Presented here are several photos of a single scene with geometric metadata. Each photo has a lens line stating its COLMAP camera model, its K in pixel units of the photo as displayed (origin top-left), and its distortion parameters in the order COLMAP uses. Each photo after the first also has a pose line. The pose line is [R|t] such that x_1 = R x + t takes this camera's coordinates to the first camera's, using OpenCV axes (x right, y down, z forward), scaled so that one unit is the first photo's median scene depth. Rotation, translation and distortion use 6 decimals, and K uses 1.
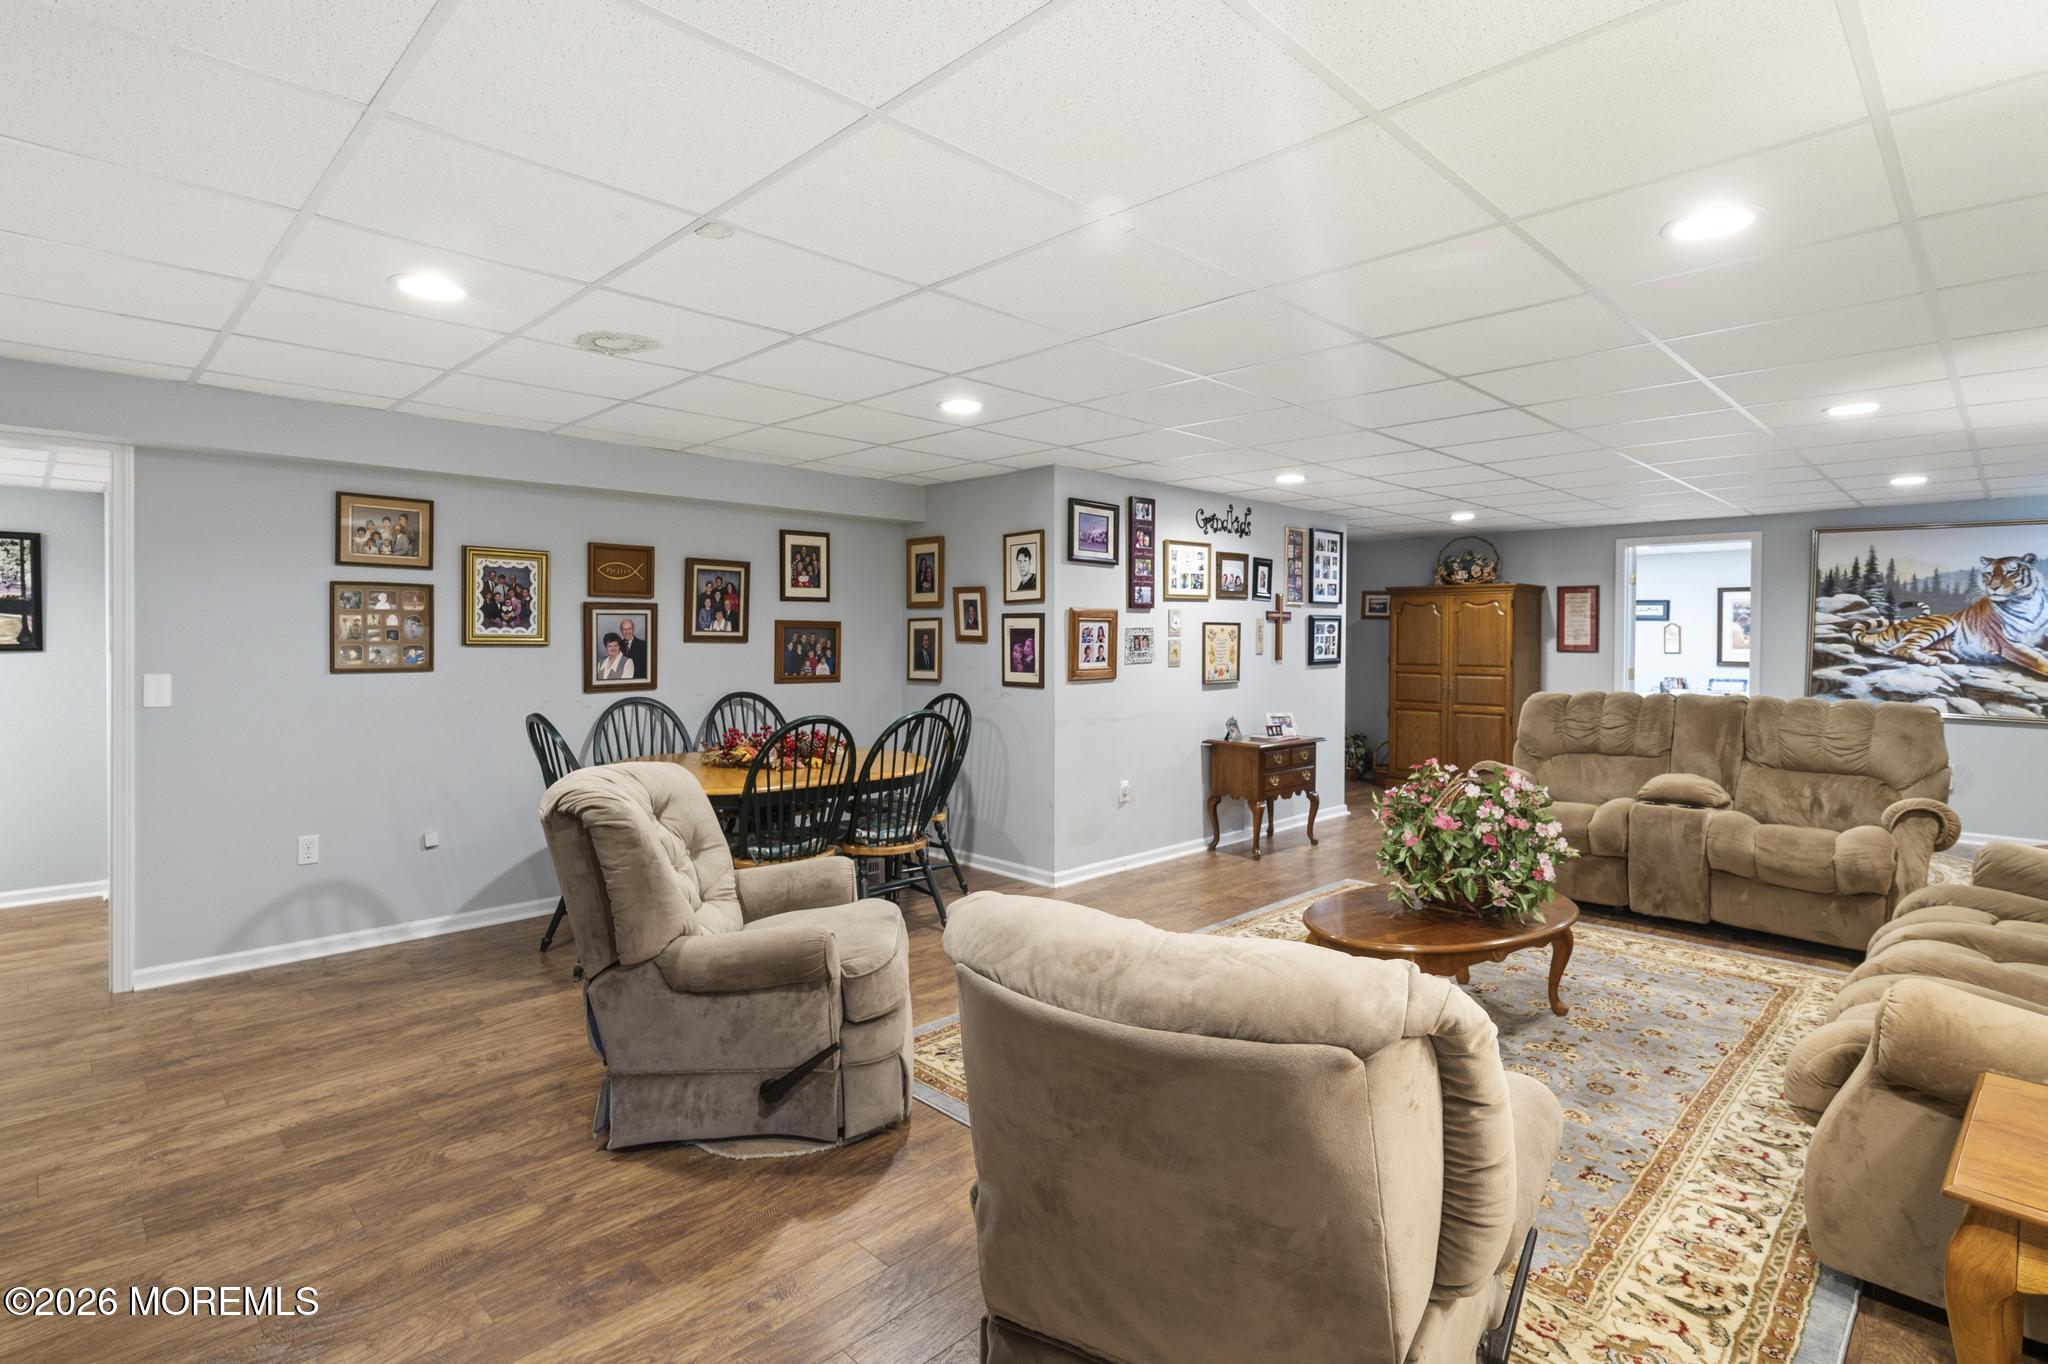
lens RADIAL K [[987.1, 0, 1014.3], [0, 987.1, 654.5], [0, 0, 1]] dist [-0.003943, 0.001341]
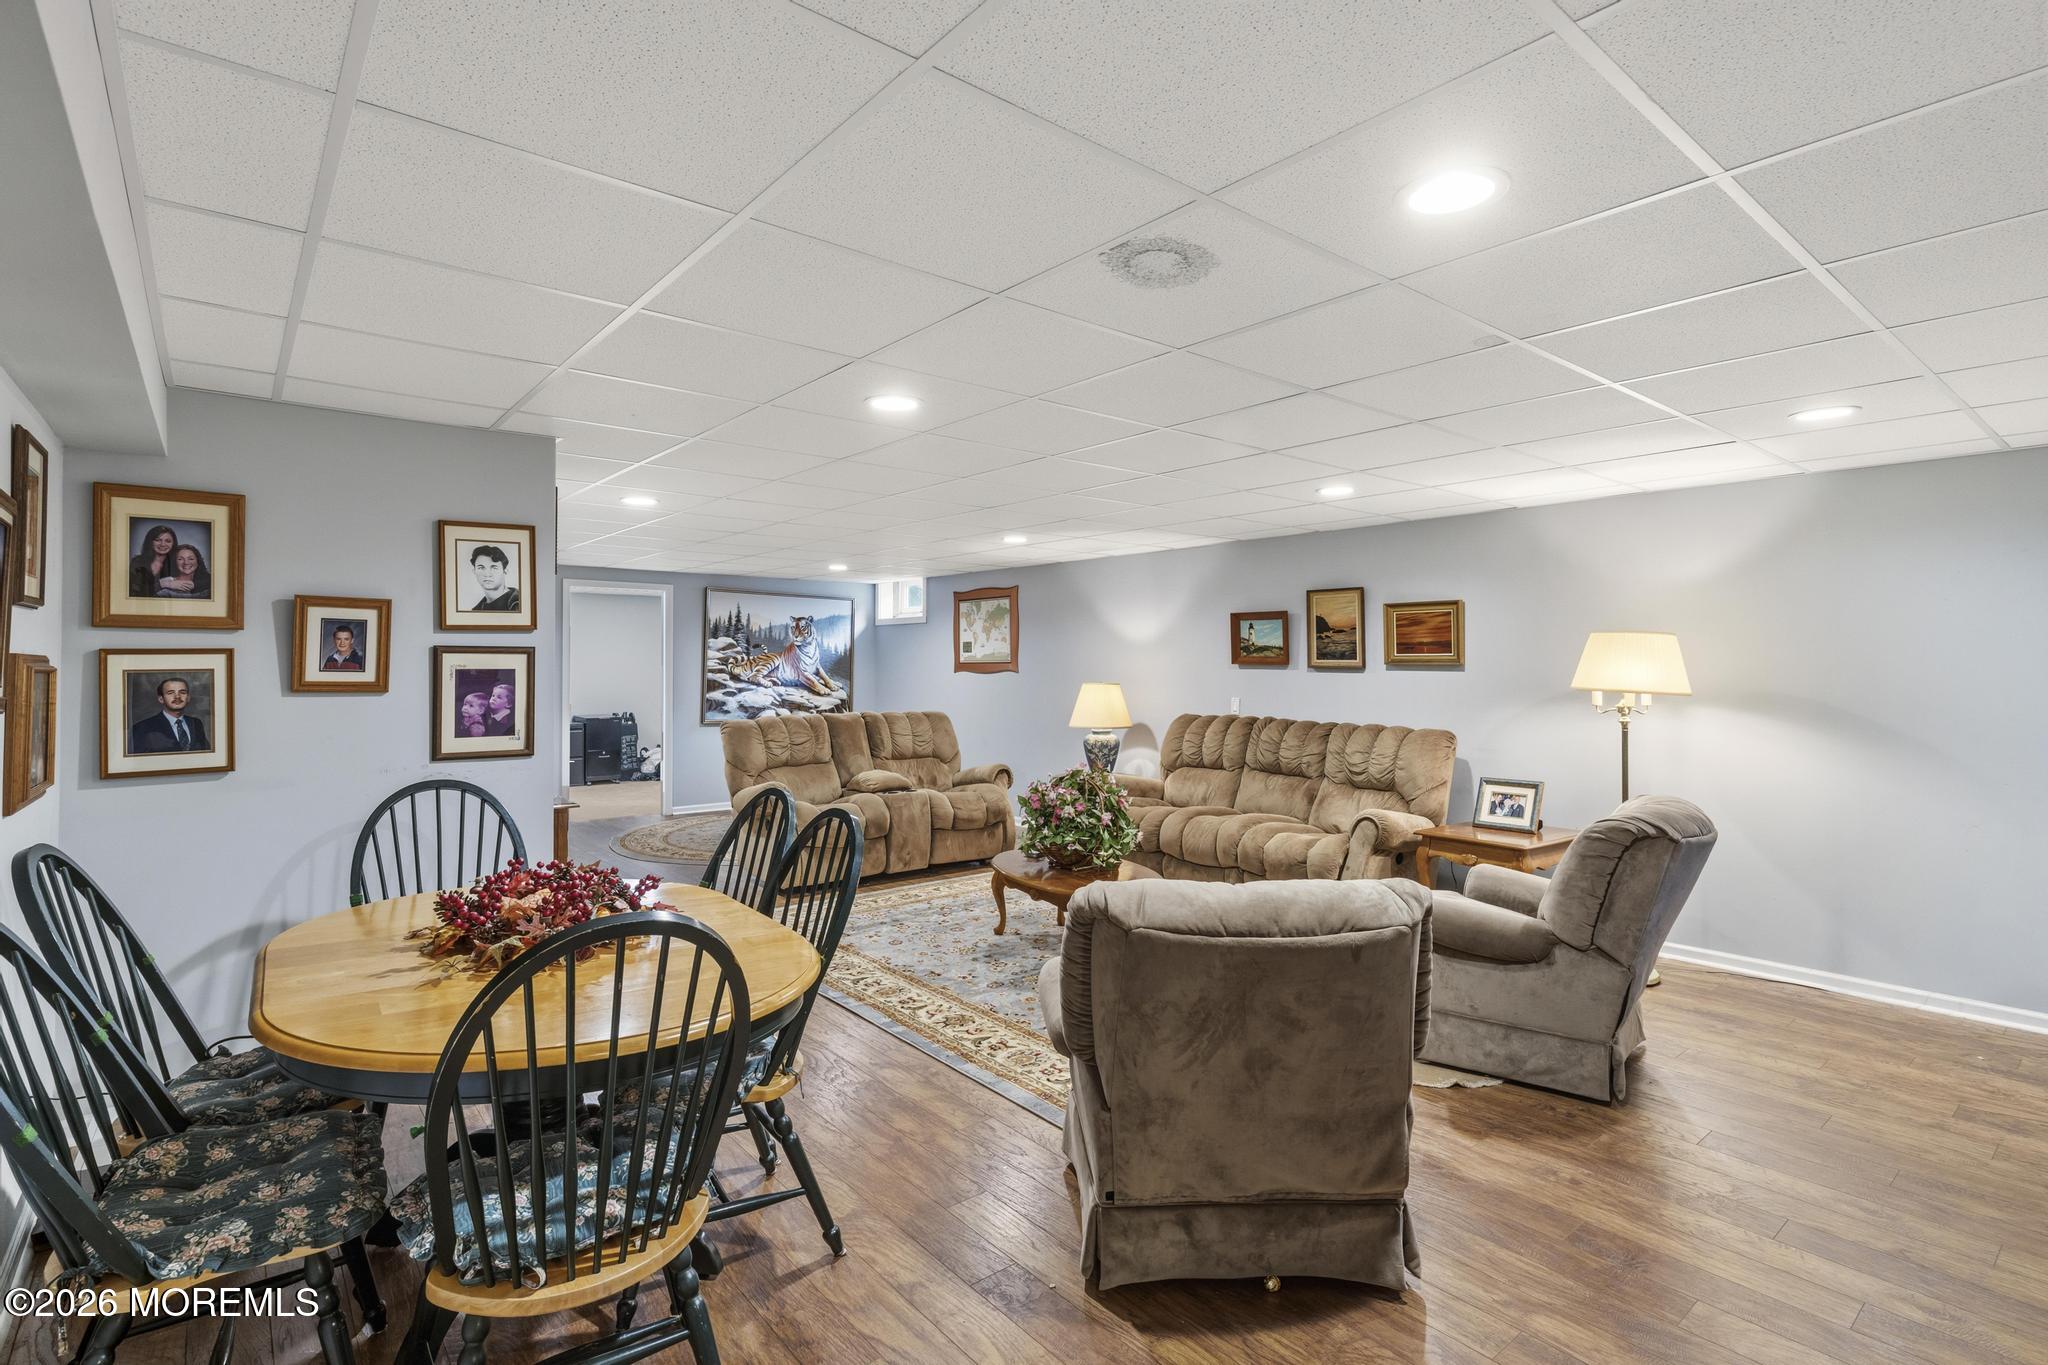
lens RADIAL K [[987.1, 0, 1027.4], [0, 987.1, 663.0], [0, 0, 1]] dist [-0.003943, 0.001341]
pose [[0.089460, -0.002776, 0.995987, -0.532735], [0.017569, 0.999845, 0.001208, -0.021909], [-0.995835, 0.017390, 0.089495, 0.506465]]
